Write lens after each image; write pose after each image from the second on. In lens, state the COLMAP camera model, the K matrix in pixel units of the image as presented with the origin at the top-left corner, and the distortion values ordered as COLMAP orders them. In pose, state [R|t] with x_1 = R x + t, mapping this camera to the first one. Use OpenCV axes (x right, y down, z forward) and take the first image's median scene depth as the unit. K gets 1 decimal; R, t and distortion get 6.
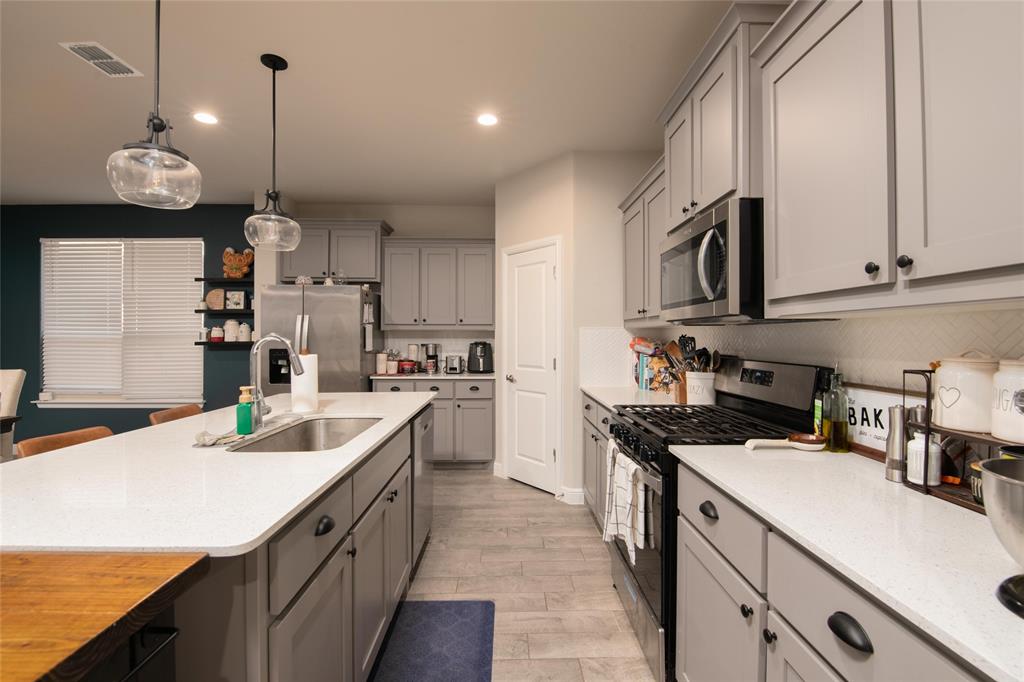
lens RADIAL K [[441.9, 0, 511.3], [0, 441.9, 335.9], [0, 0, 1]] dist [0.000873, -0.000314]
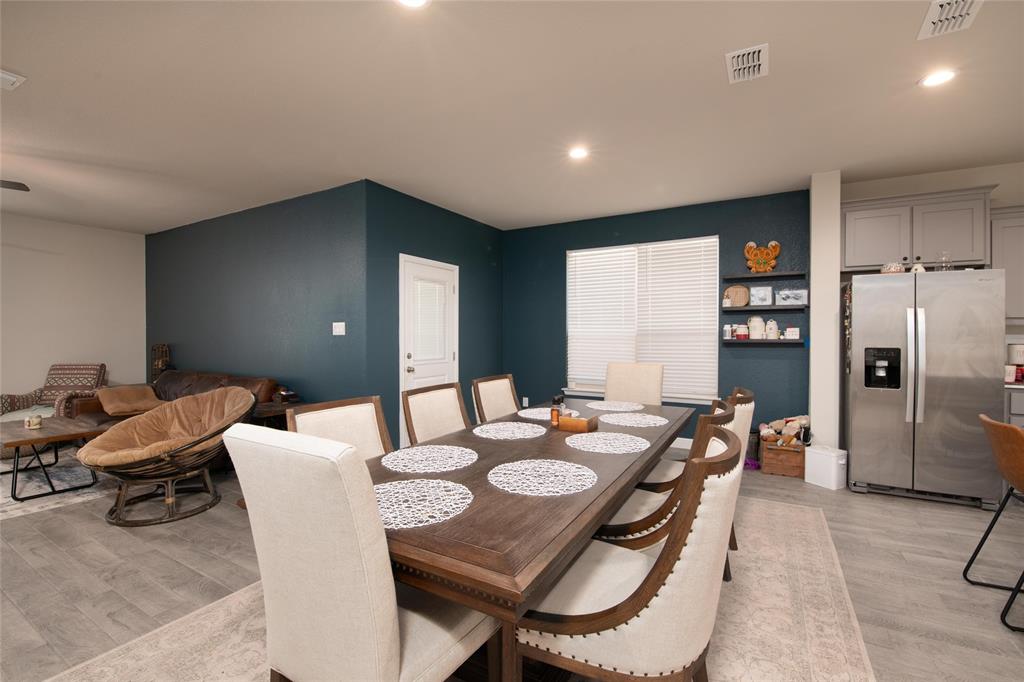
lens RADIAL K [[441.9, 0, 514.5], [0, 441.9, 339.0], [0, 0, 1]] dist [0.000873, -0.000314]
pose [[0.864699, 0.005818, -0.502256, -0.601699], [-0.003925, 0.999981, 0.004826, 0.009383], [0.502275, -0.002202, 0.864705, -0.096870]]
